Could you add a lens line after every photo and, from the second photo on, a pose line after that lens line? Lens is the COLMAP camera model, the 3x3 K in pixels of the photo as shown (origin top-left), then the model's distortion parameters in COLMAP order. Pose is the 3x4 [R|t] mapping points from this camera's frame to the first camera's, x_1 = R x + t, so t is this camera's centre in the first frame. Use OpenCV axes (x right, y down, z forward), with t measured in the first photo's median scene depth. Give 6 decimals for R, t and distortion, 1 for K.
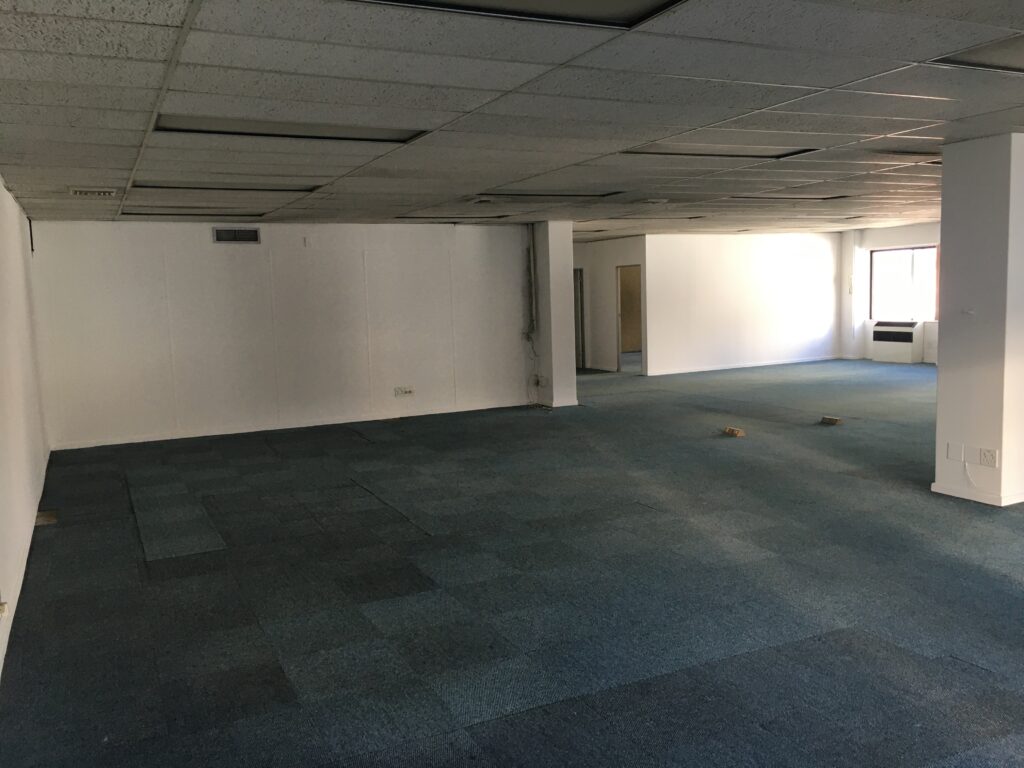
lens RADIAL K [[871.5, 0, 512.7], [0, 871.5, 384.4], [0, 0, 1]] dist [0.055787, -0.085875]
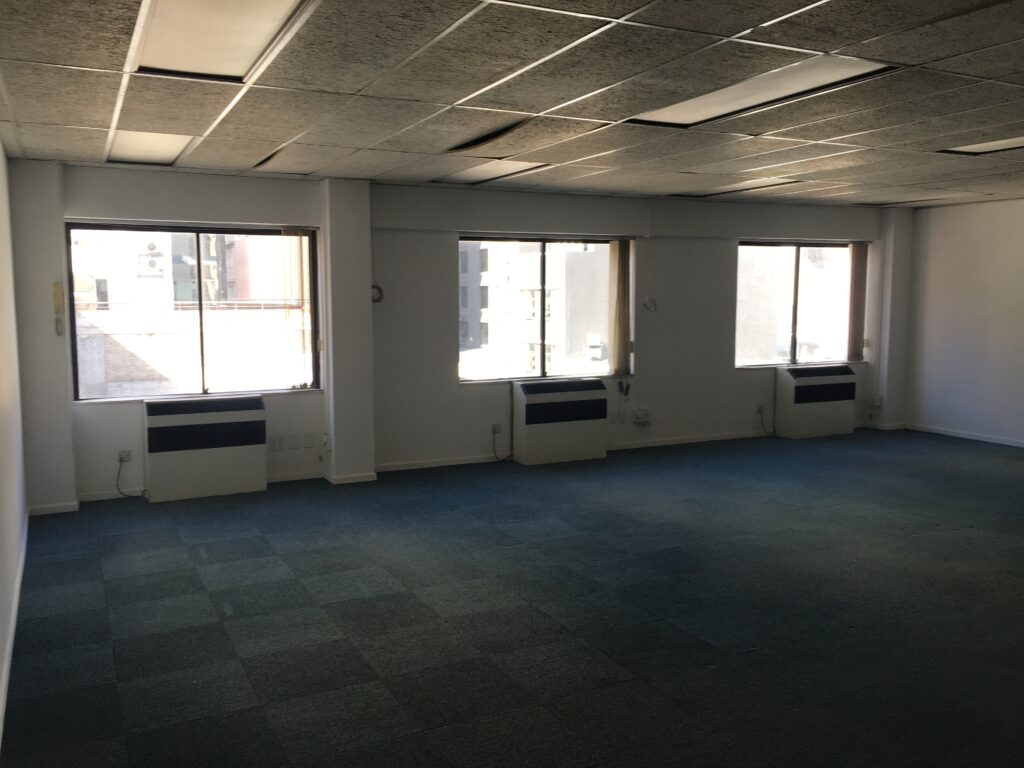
lens RADIAL K [[871.5, 0, 513.2], [0, 871.5, 383.5], [0, 0, 1]] dist [0.055787, -0.085875]
pose [[-0.334896, 0.001542, 0.942254, -0.015840], [0.121099, 0.991776, 0.041418, -0.080685], [-0.934441, 0.127976, -0.332328, 1.017498]]
